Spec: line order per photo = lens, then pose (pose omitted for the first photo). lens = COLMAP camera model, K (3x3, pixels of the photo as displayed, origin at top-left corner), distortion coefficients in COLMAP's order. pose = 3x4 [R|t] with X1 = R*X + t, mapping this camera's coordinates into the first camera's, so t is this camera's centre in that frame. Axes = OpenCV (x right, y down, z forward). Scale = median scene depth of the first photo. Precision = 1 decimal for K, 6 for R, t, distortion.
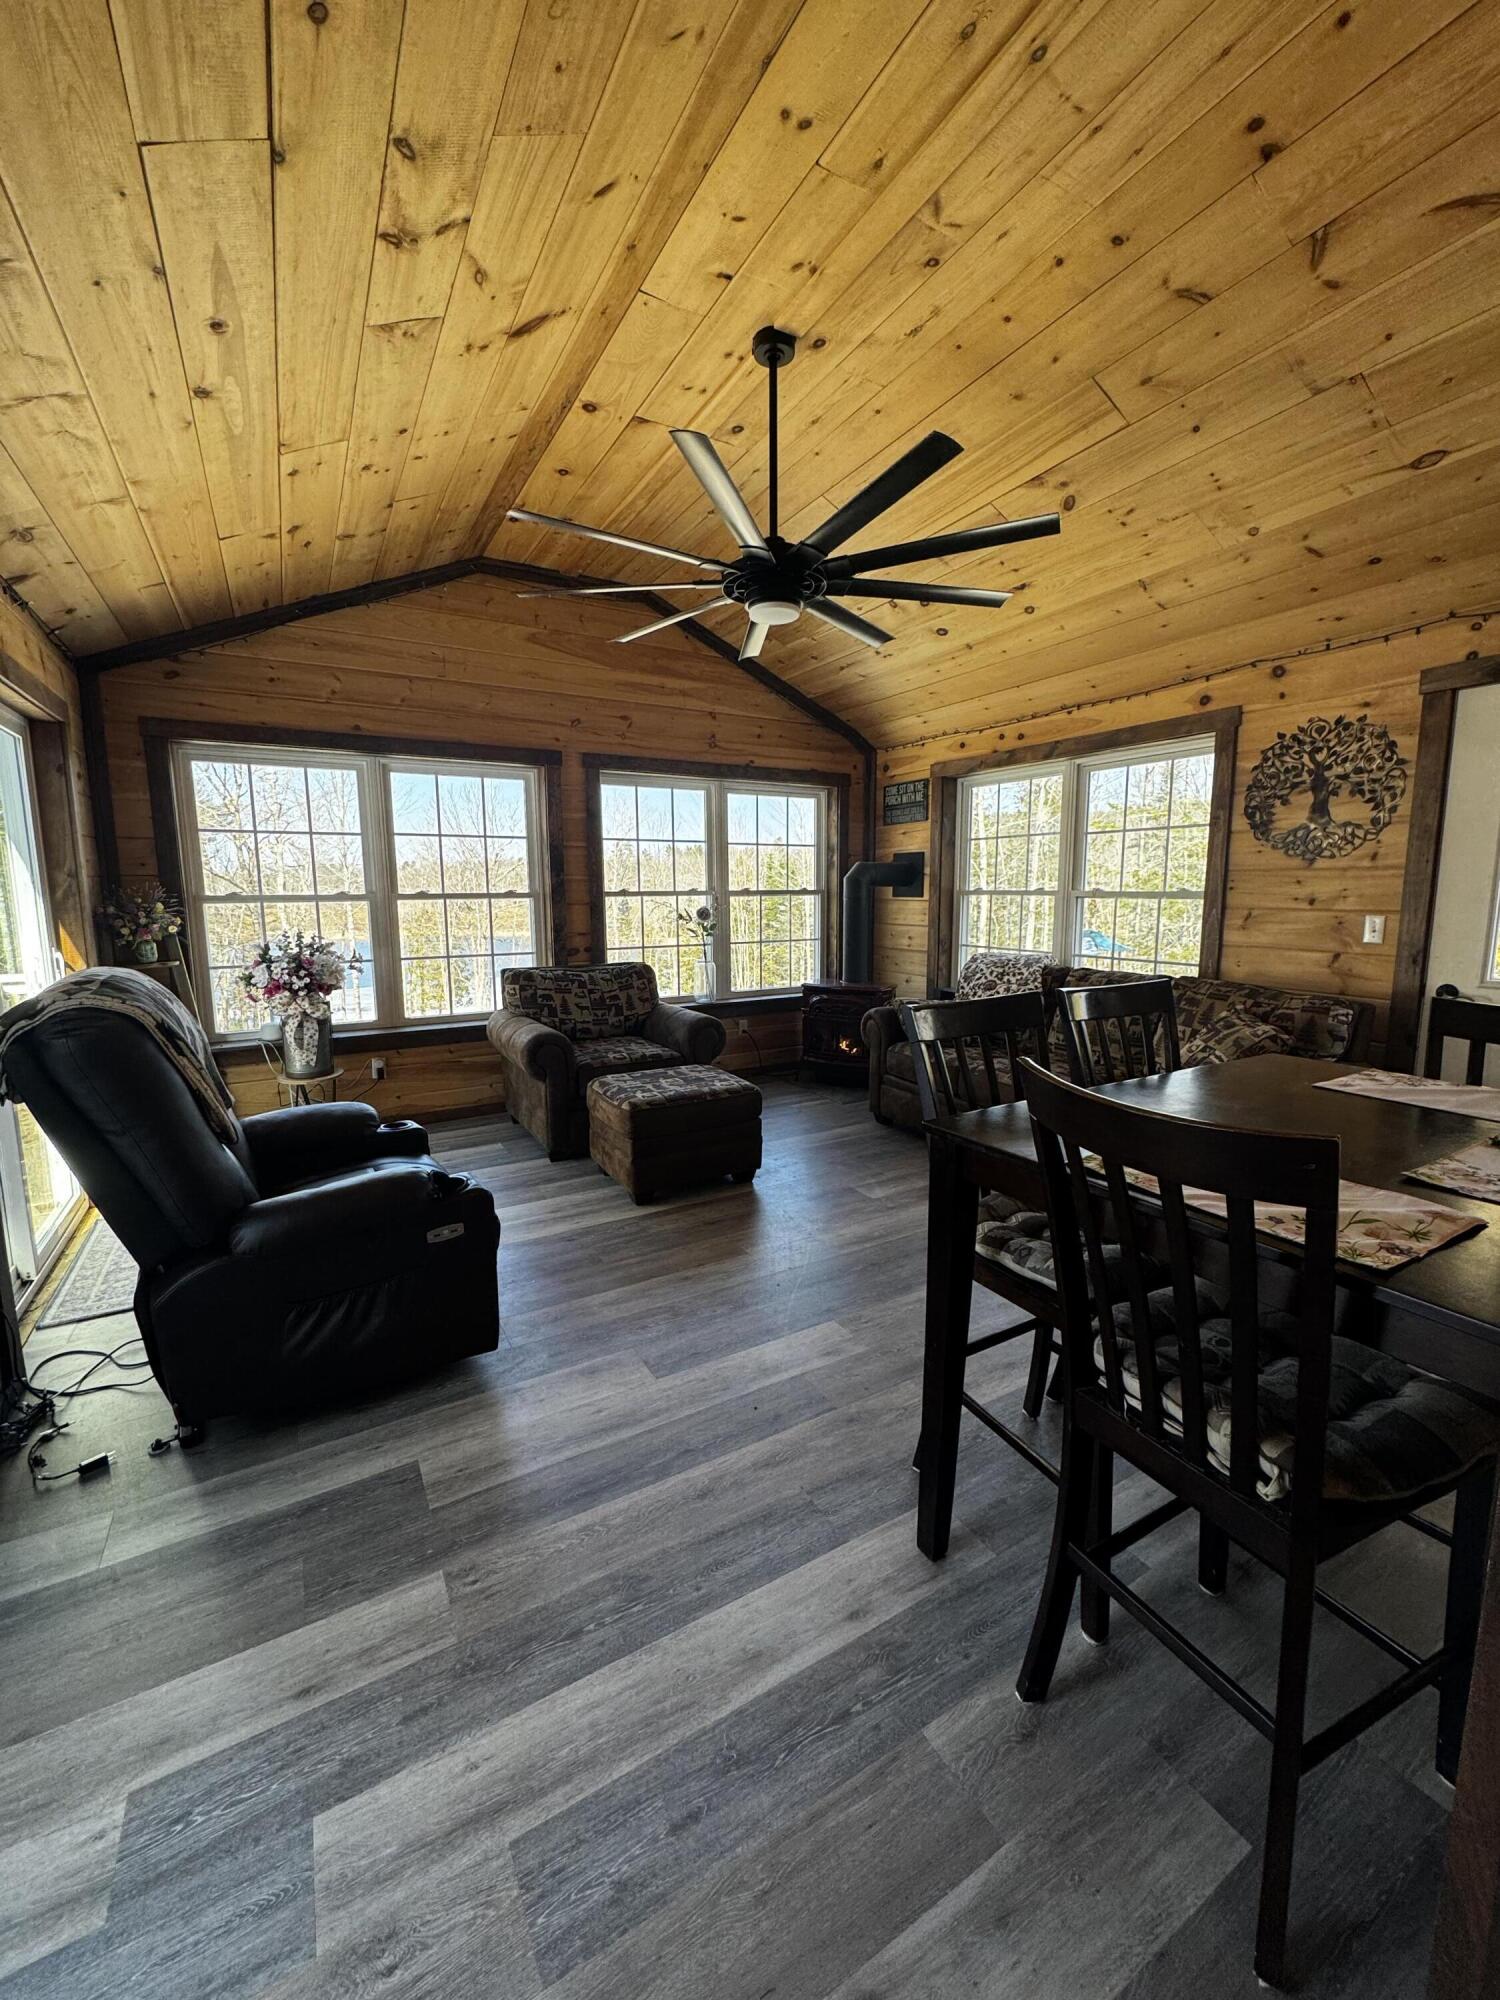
lens RADIAL K [[794.5, 0, 753.8], [0, 794.5, 999.2], [0, 0, 1]] dist [-0.002451, -0.000345]
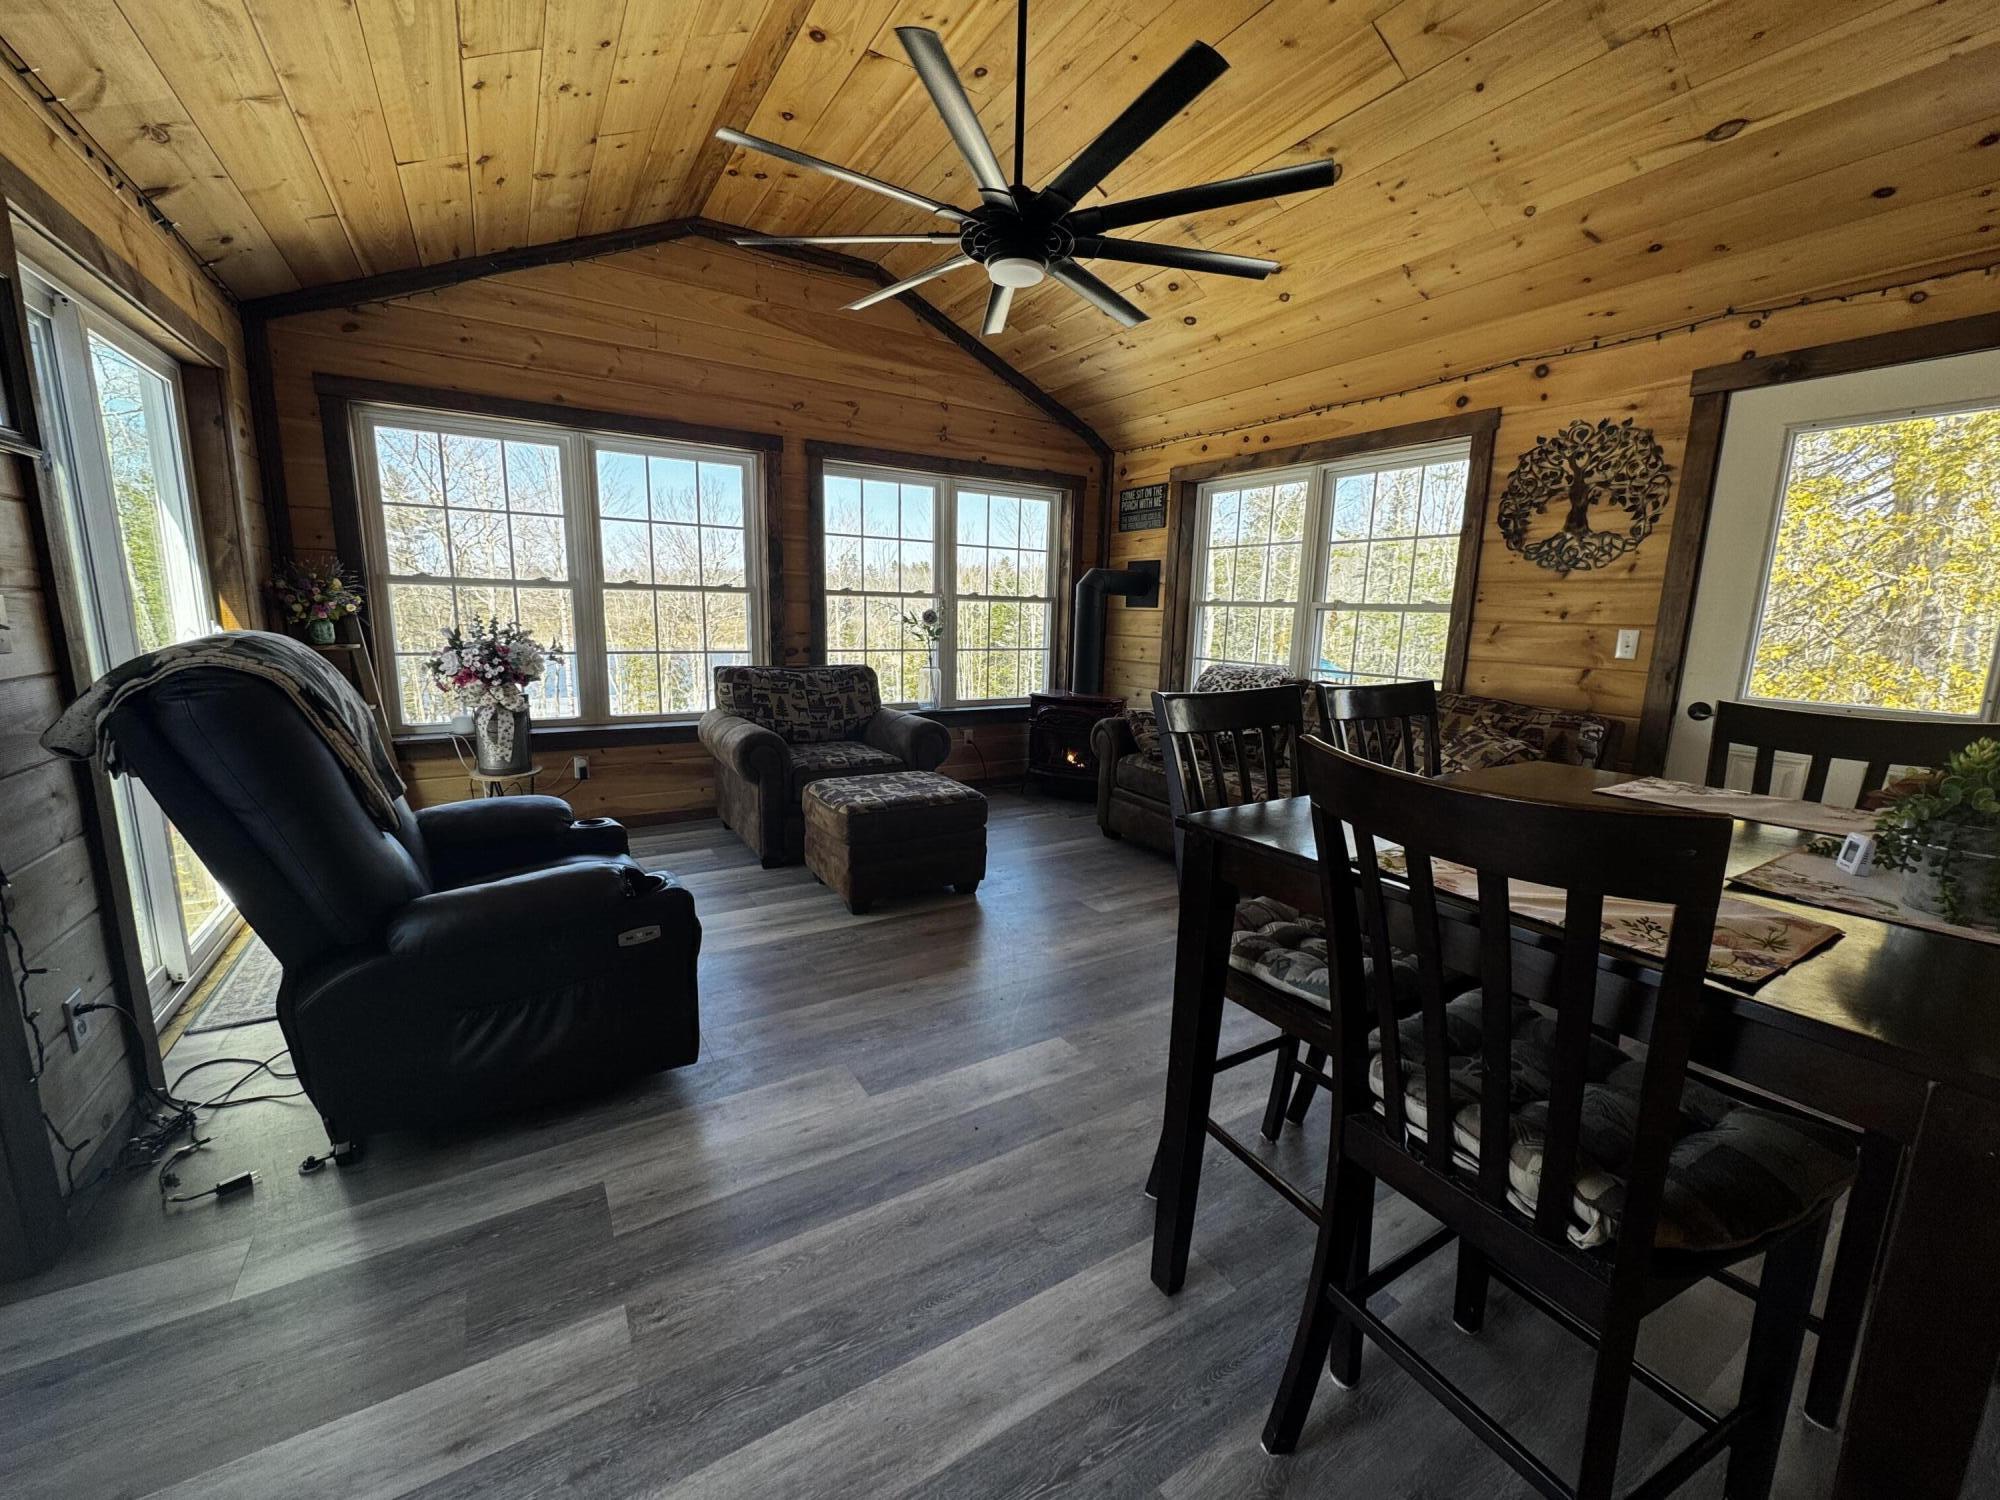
lens RADIAL K [[794.5, 0, 1003.2], [0, 794.5, 749.8], [0, 0, 1]] dist [-0.002451, -0.000345]
pose [[0.999096, 0.025239, 0.034202, -0.006403], [-0.026513, 0.998952, 0.037297, 0.025683], [-0.033225, -0.038170, 0.998719, 0.060358]]
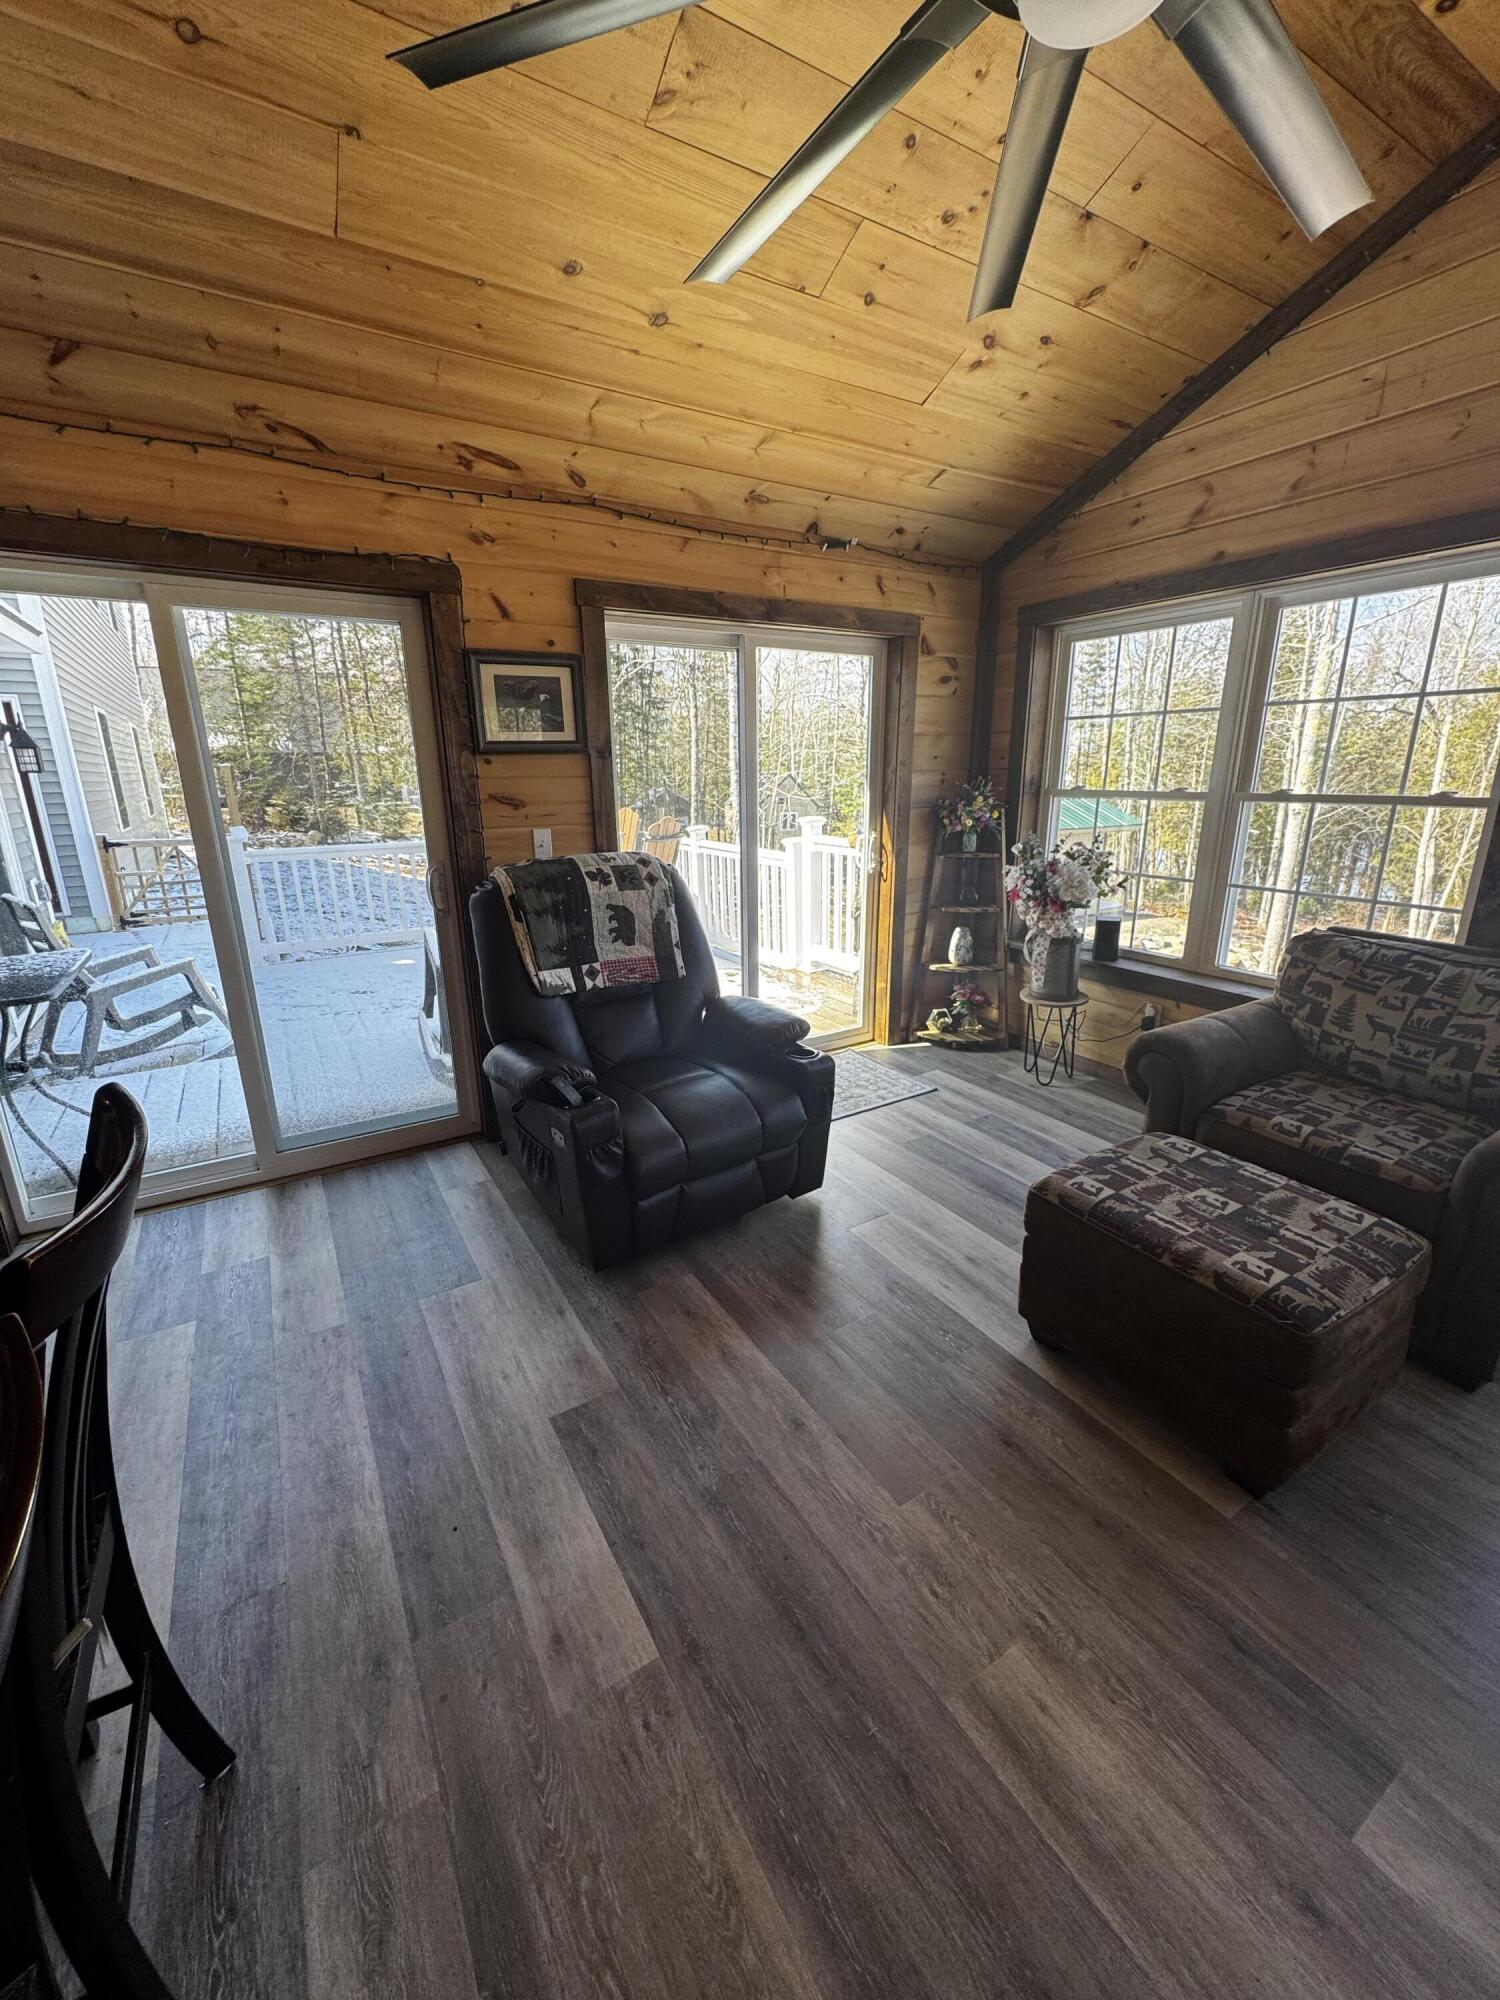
lens RADIAL K [[794.5, 0, 752.4], [0, 794.5, 999.6], [0, 0, 1]] dist [-0.002451, -0.000345]
pose [[0.022794, 0.286468, -0.957819, 0.398950], [-0.128605, 0.950948, 0.281352, -0.146466], [0.991434, 0.116767, 0.058517, 0.797897]]
